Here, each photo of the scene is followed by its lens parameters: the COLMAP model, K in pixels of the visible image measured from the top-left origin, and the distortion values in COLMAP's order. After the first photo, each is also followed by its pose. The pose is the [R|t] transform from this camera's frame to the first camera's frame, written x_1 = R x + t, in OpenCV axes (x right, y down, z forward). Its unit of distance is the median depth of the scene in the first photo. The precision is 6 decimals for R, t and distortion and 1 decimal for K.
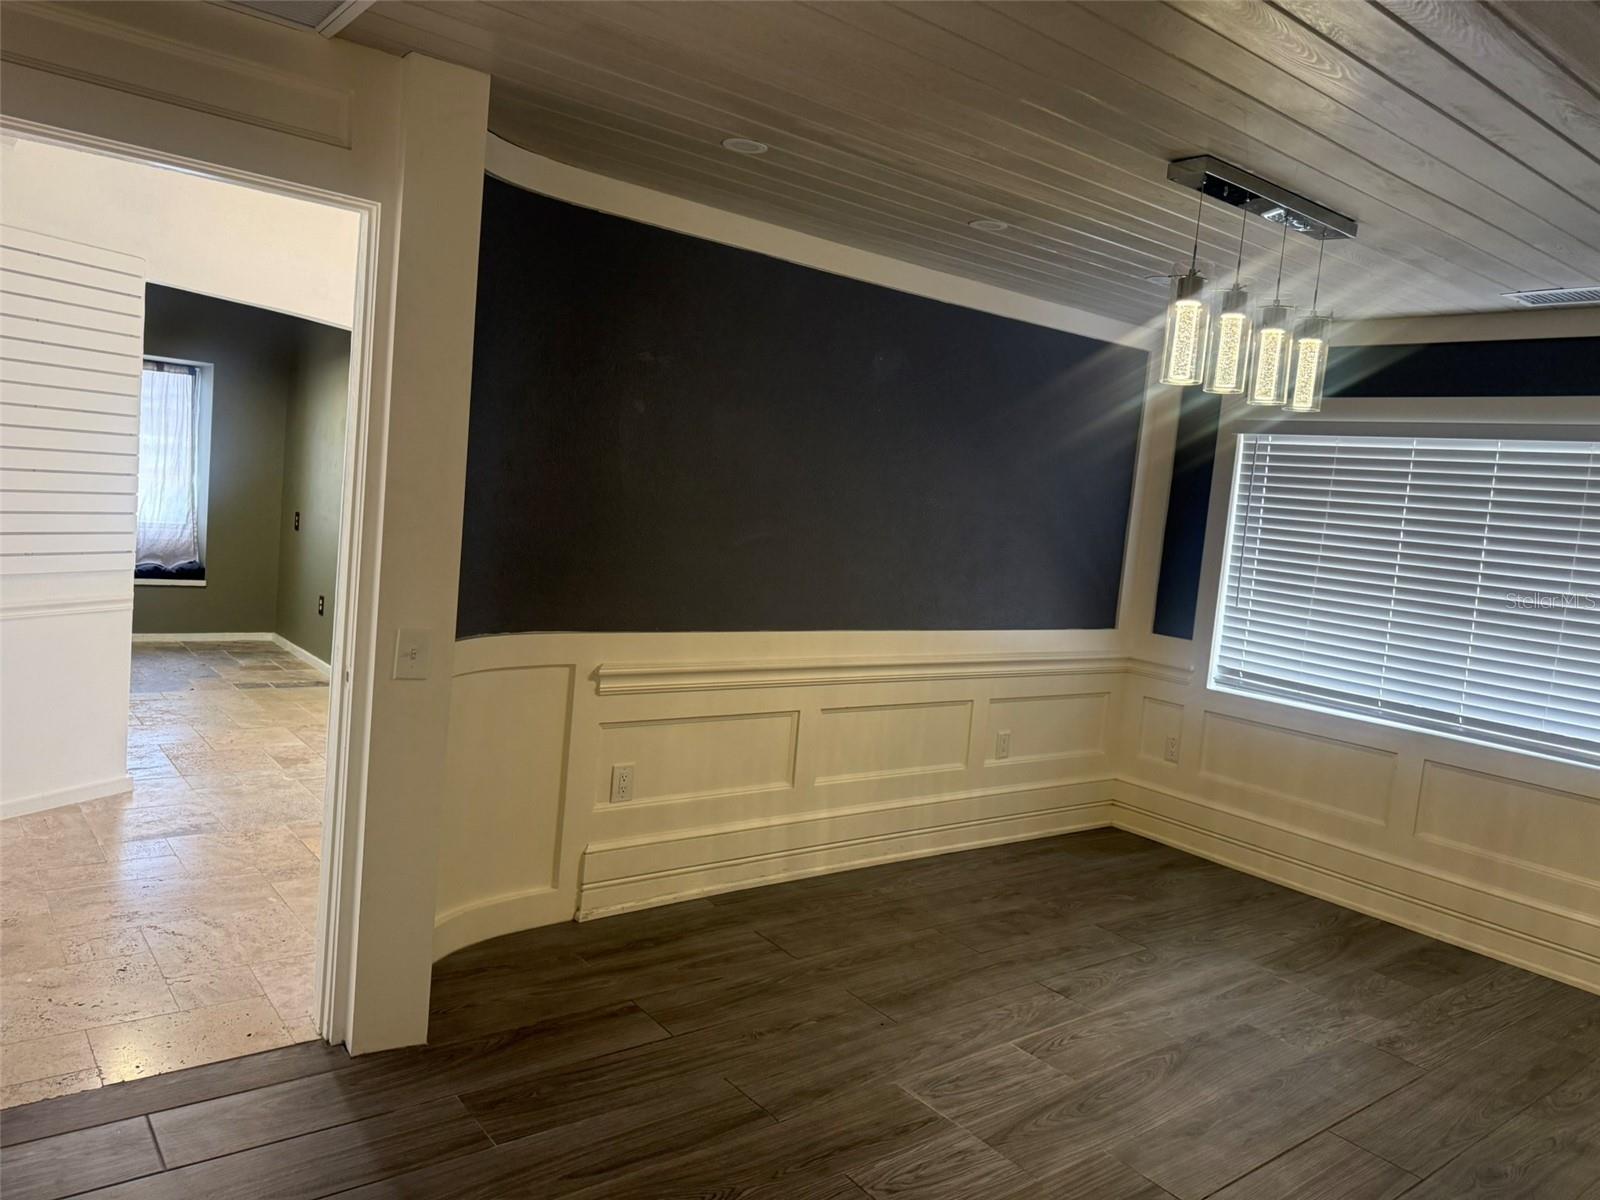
lens RADIAL K [[1125.9, 0, 798.7], [0, 1125.9, 590.6], [0, 0, 1]] dist [0.037880, -0.041843]
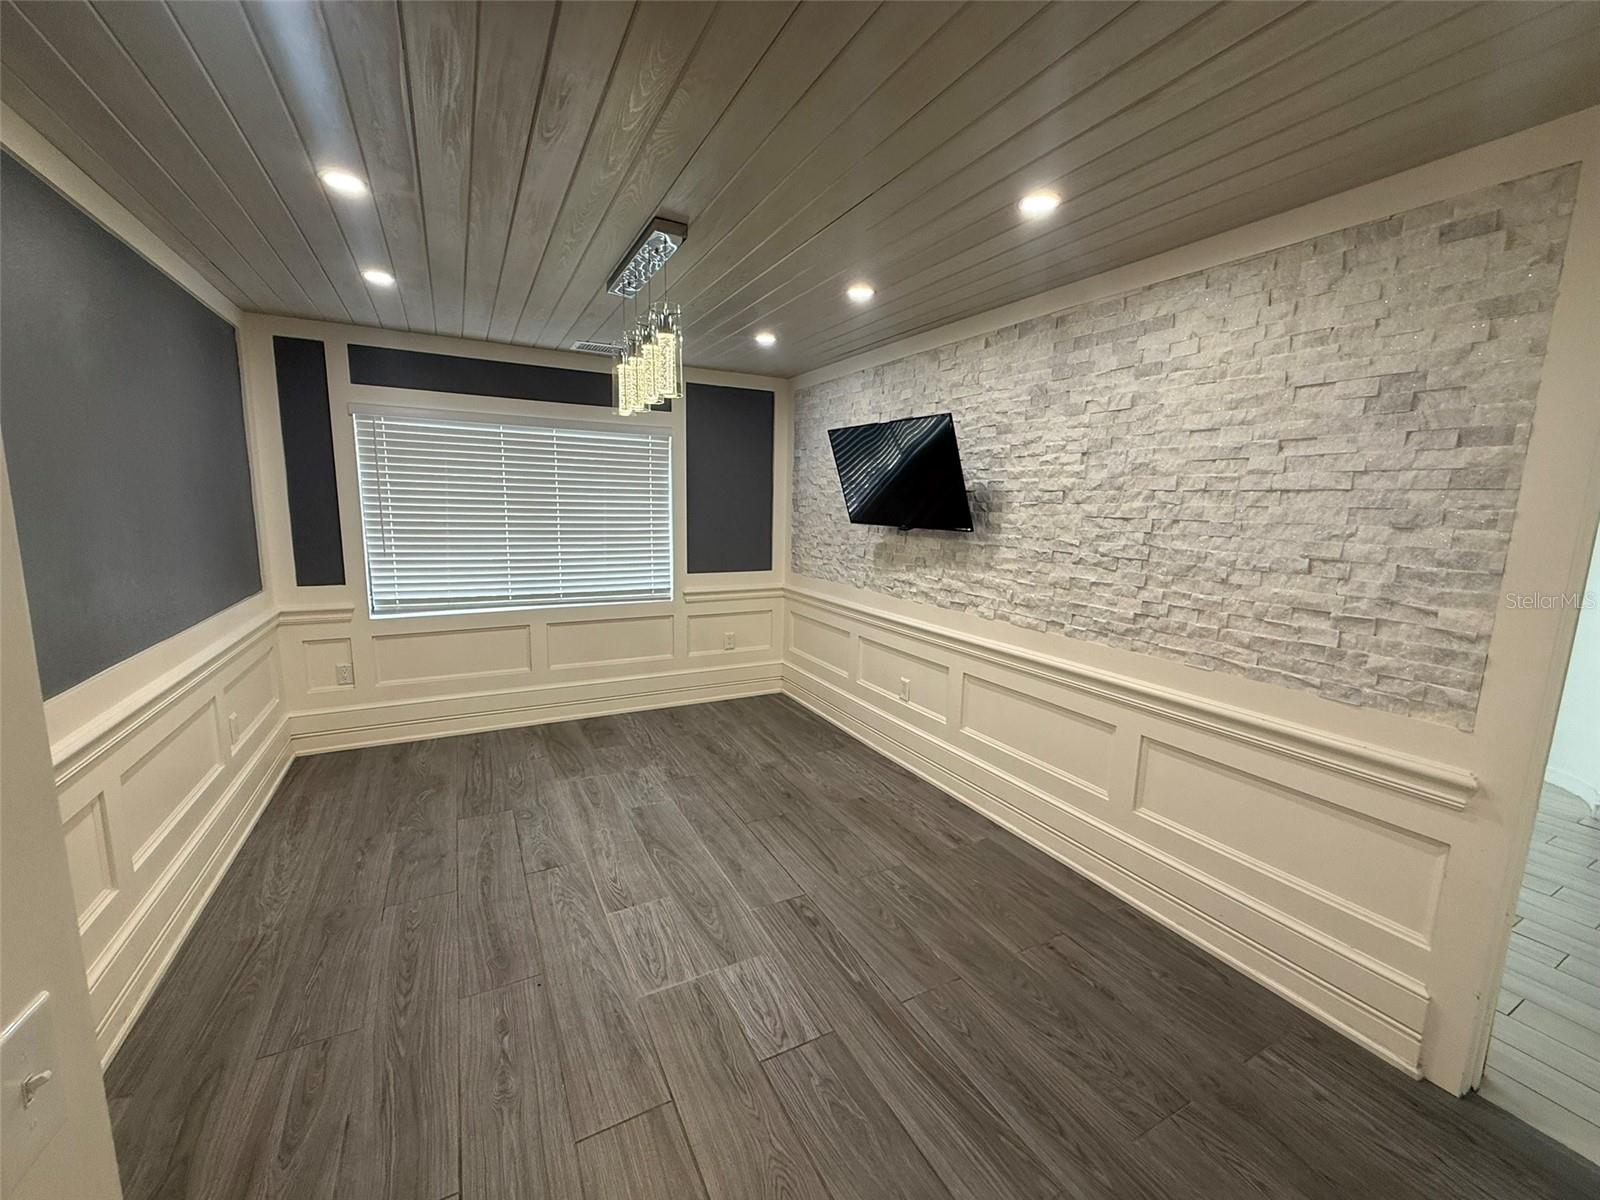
lens RADIAL K [[640.2, 0, 804.4], [0, 640.2, 596.4], [0, 0, 1]] dist [-0.000389, 0.000607]
pose [[0.176045, -0.233974, 0.956172, -0.299546], [0.081392, 0.971476, 0.222733, -0.075619], [-0.981011, 0.038614, 0.190067, 0.485268]]
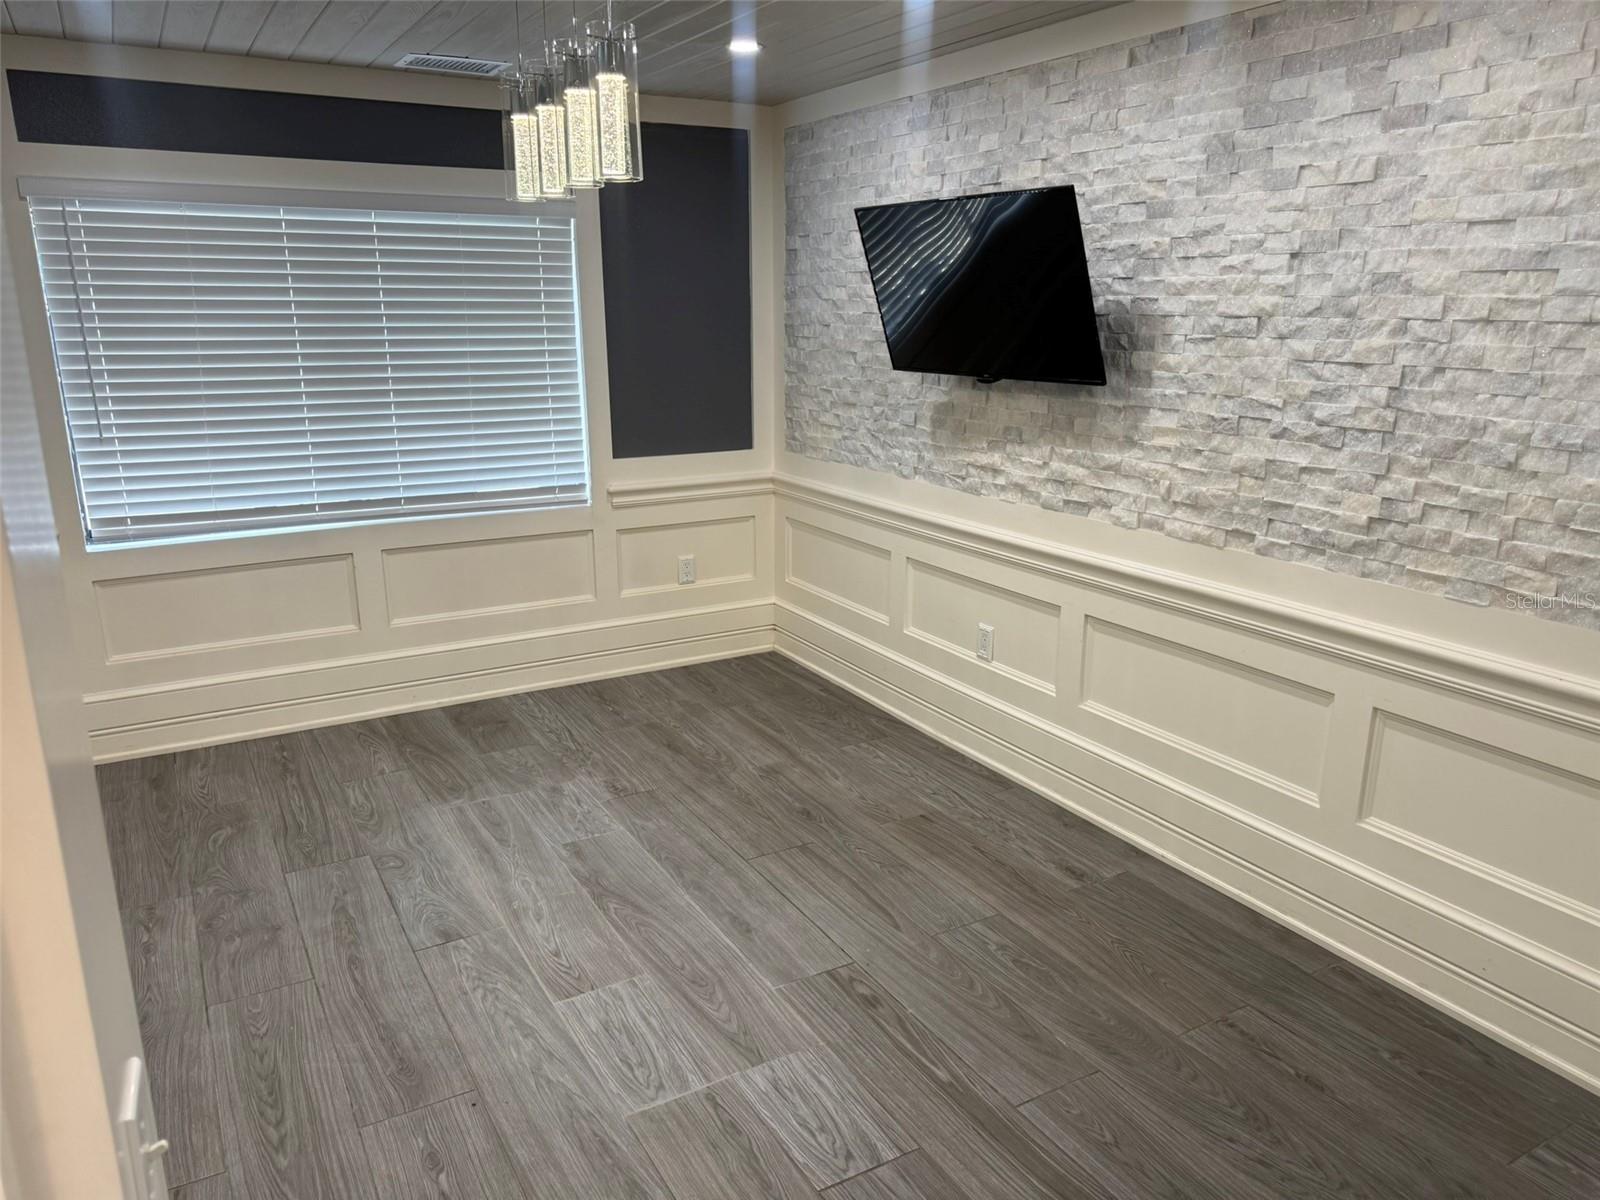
lens RADIAL K [[1125.9, 0, 806.1], [0, 1125.9, 603.5], [0, 0, 1]] dist [0.037880, -0.041843]
pose [[0.141521, -0.344640, 0.928006, -0.359446], [0.099660, 0.937638, 0.333020, -0.108603], [-0.984906, 0.045356, 0.167043, 0.513155]]
